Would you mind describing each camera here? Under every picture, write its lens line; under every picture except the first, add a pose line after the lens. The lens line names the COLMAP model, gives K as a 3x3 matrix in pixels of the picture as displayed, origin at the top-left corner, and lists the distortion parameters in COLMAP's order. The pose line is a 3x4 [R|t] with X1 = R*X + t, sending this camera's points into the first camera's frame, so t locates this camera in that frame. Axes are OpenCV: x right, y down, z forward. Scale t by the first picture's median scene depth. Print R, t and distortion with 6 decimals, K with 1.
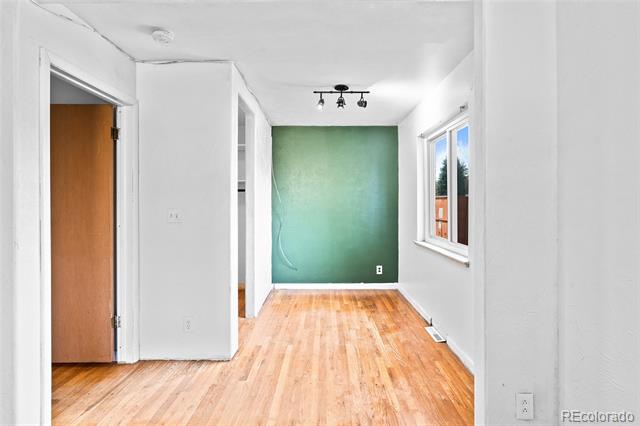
lens RADIAL K [[322.3, 0, 319.7], [0, 322.3, 203.7], [0, 0, 1]] dist [0.002451, 0.000825]
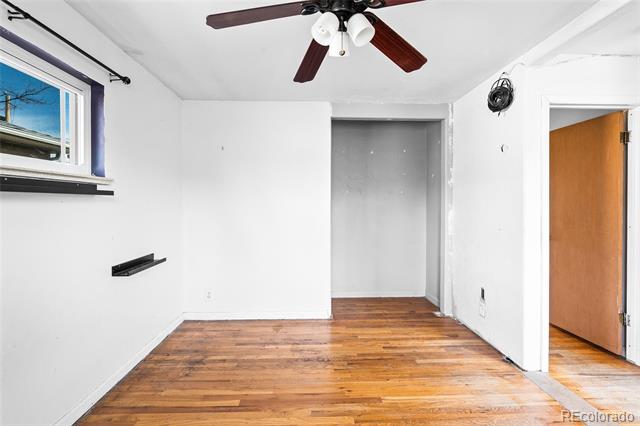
lens RADIAL K [[295.5, 0, 320.0], [0, 295.5, 213.0], [0, 0, 1]] dist [-0.001338, 0.000176]
pose [[0.051305, 0.020731, -0.998468, 0.264579], [-0.002663, 0.999784, 0.020621, 0.008770], [0.998679, 0.001601, 0.051350, -0.027797]]
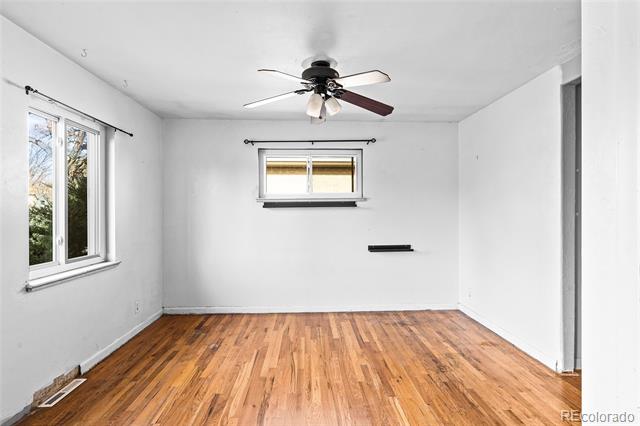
lens RADIAL K [[320.4, 0, 317.4], [0, 320.4, 212.6], [0, 0, 1]] dist [0.000022, 0.000337]
pose [[-0.998769, 0.002255, -0.049554, -0.229178], [0.001999, 0.999984, 0.005208, 0.000776], [0.049565, 0.005102, -0.998758, 1.019033]]
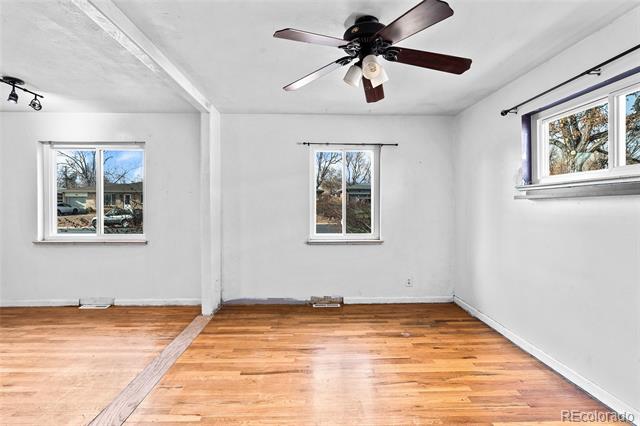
lens RADIAL K [[286.7, 0, 318.1], [0, 286.7, 212.1], [0, 0, 1]] dist [-0.003874, 0.000142]
pose [[-0.037136, -0.026366, 0.998962, -0.984572], [0.001504, 0.999649, 0.026440, -0.000367], [-0.999309, 0.002485, -0.037083, 0.187193]]
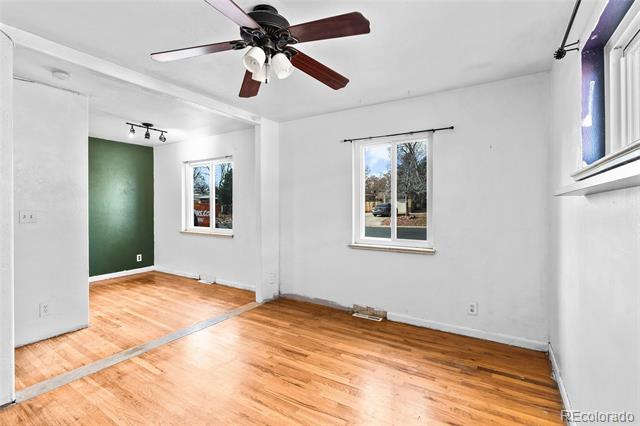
lens RADIAL K [[295.5, 0, 320.0], [0, 295.5, 213.0], [0, 0, 1]] dist [-0.001338, 0.000176]
pose [[0.526152, -0.021223, 0.850126, -0.802971], [0.002802, 0.999726, 0.023223, 0.003086], [-0.850386, -0.009837, 0.526067, -0.422457]]
